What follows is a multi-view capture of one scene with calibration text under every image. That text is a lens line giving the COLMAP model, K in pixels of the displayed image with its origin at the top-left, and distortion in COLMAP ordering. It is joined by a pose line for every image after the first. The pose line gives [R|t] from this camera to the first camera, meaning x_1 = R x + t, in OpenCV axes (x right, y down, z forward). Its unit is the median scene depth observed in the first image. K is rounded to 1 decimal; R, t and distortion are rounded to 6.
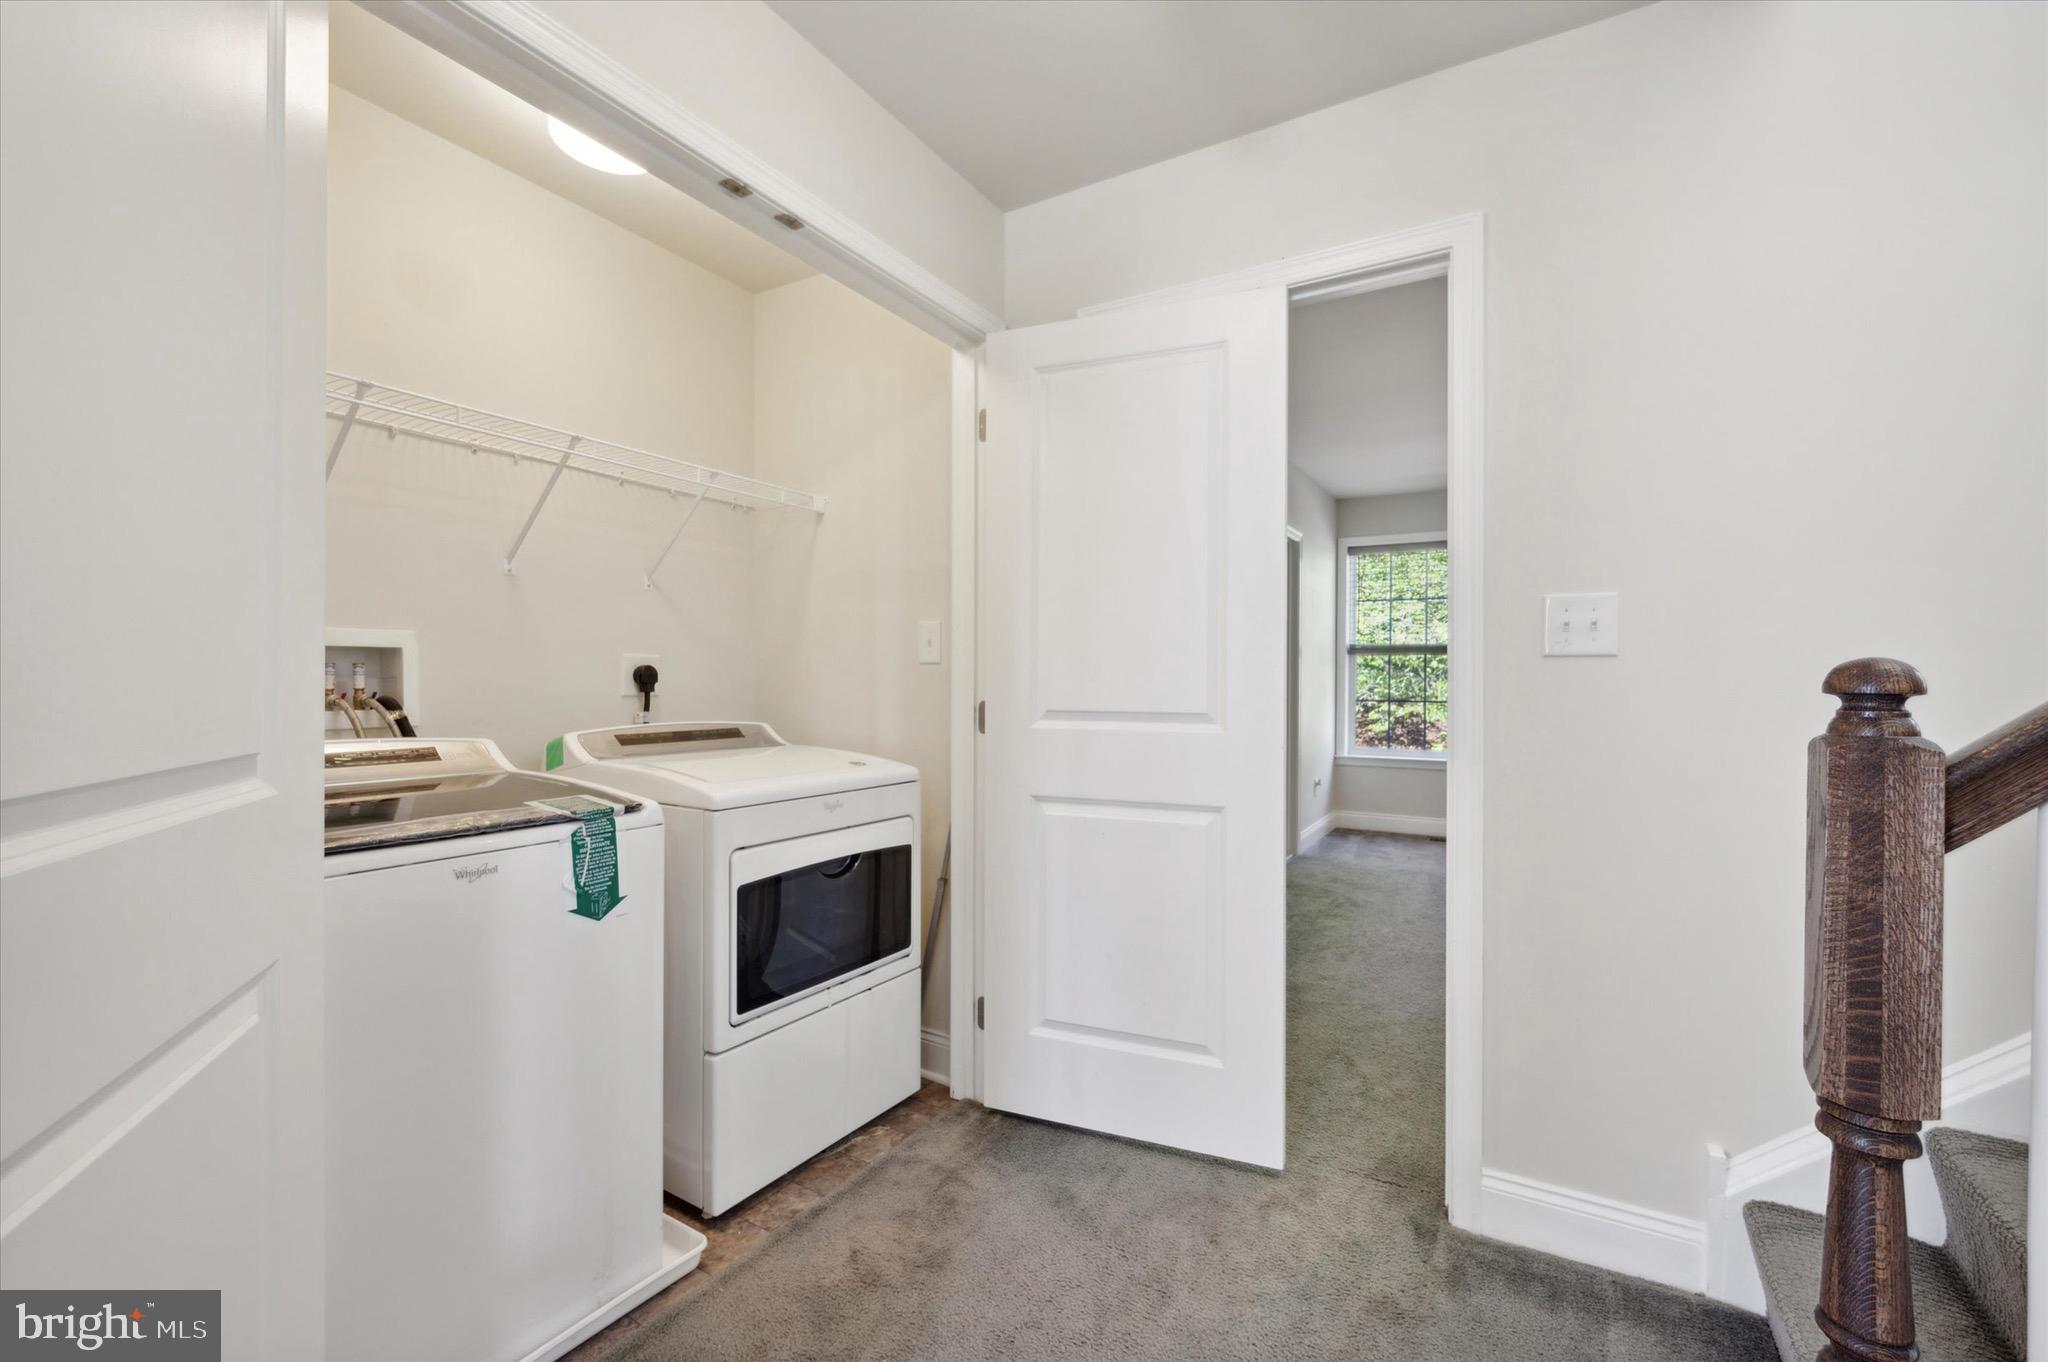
lens RADIAL K [[911.1, 0, 1027.0], [0, 911.1, 683.6], [0, 0, 1]] dist [0.009615, 0.000200]
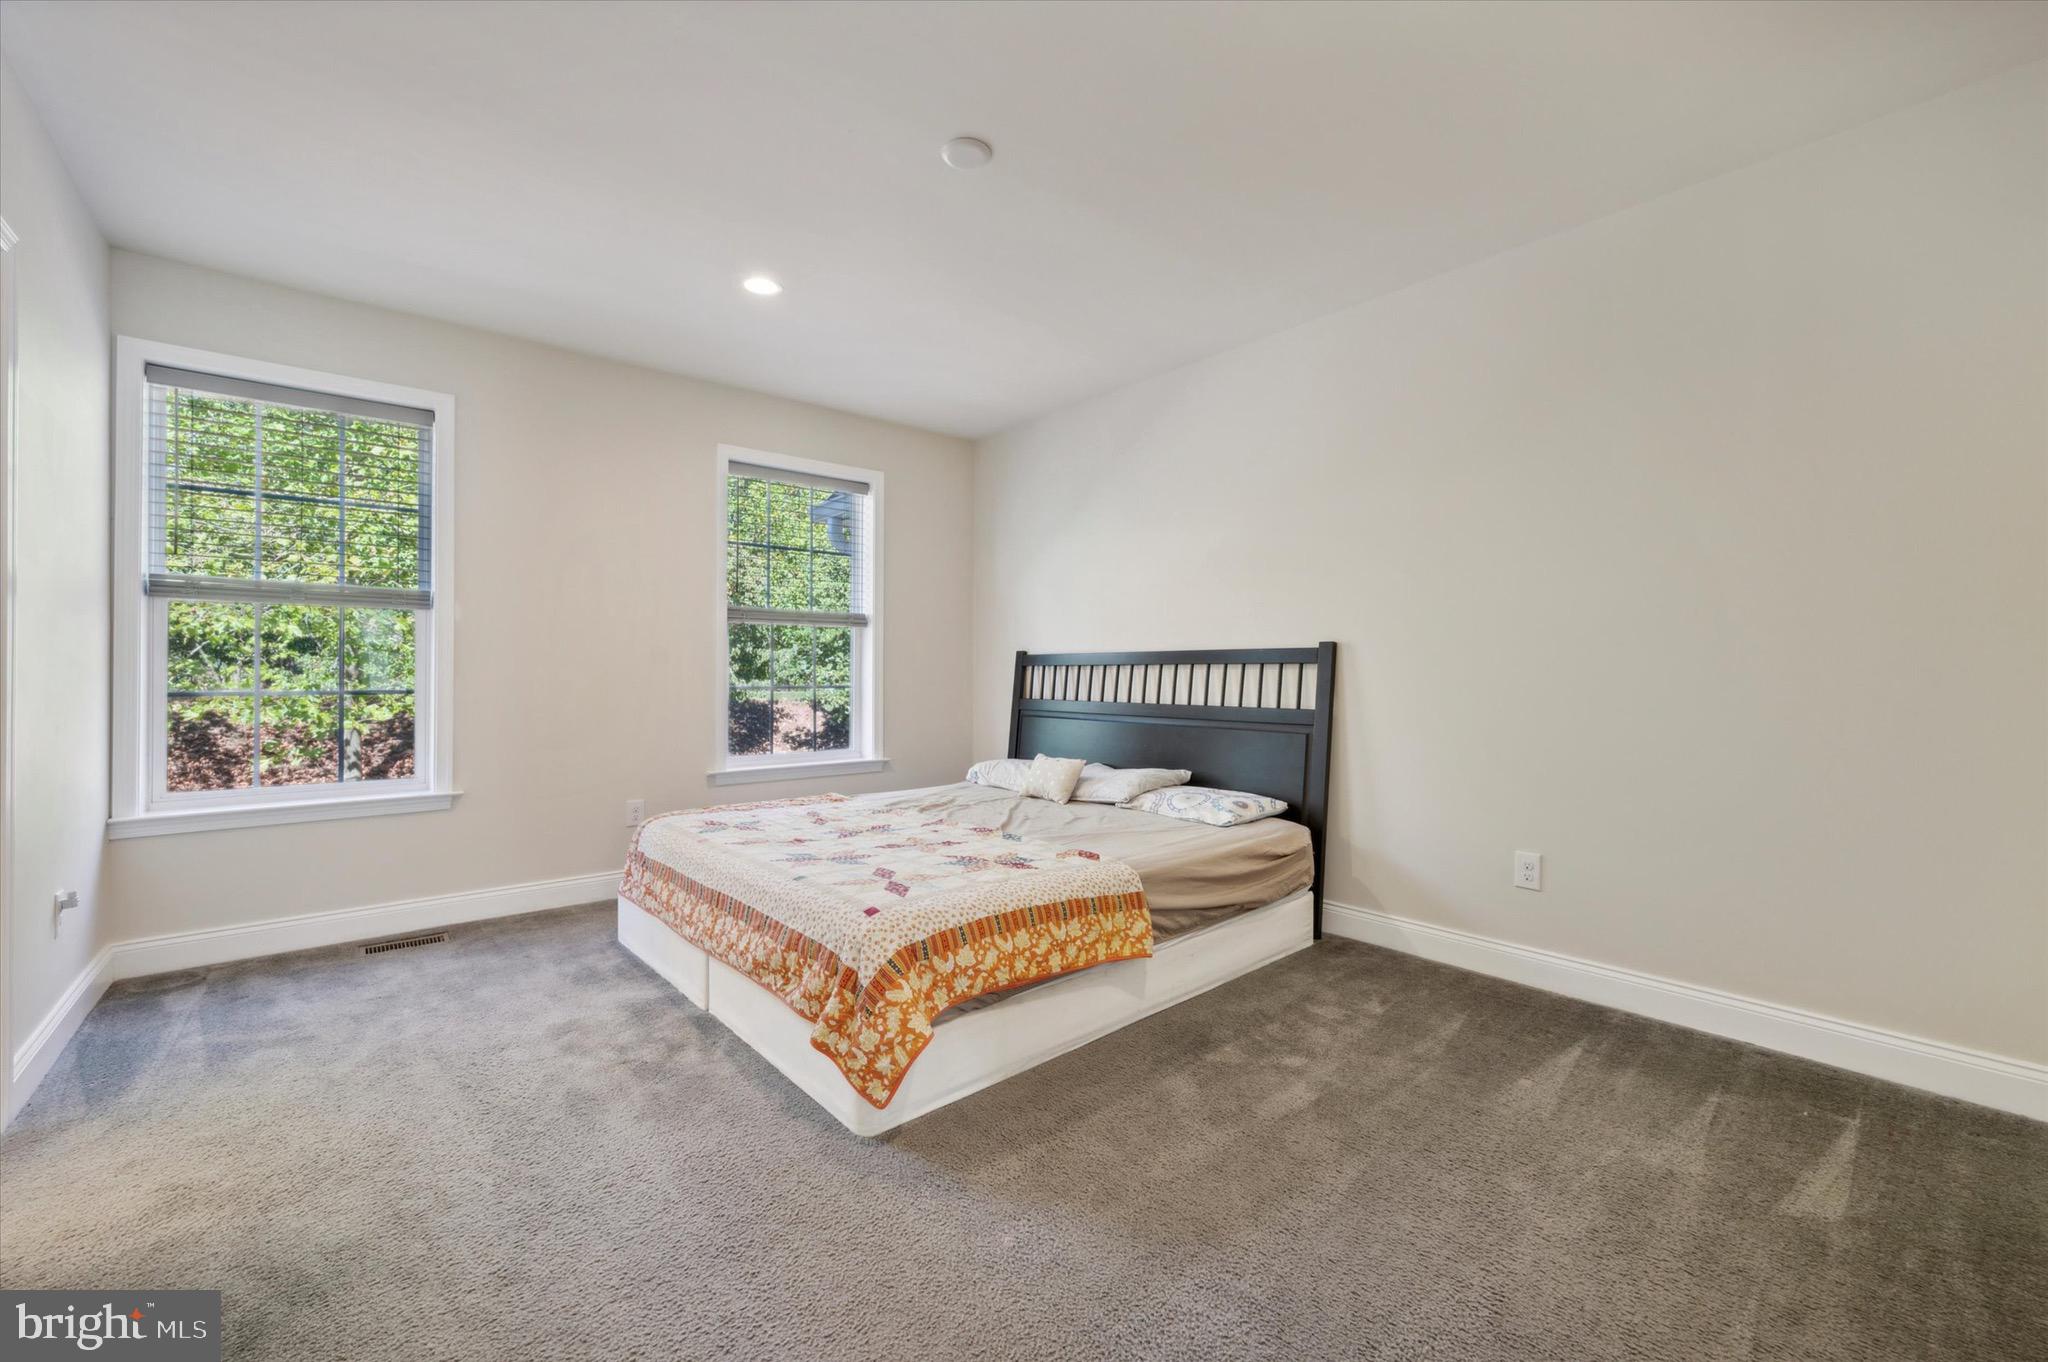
lens RADIAL K [[831.1, 0, 1030.3], [0, 831.1, 673.3], [0, 0, 1]] dist [0.003578, -0.000755]
pose [[0.317617, -0.000810, 0.948219, 0.097227], [-0.000868, 0.999999, 0.001145, 0.006390], [-0.948219, -0.001187, 0.317616, 0.449601]]
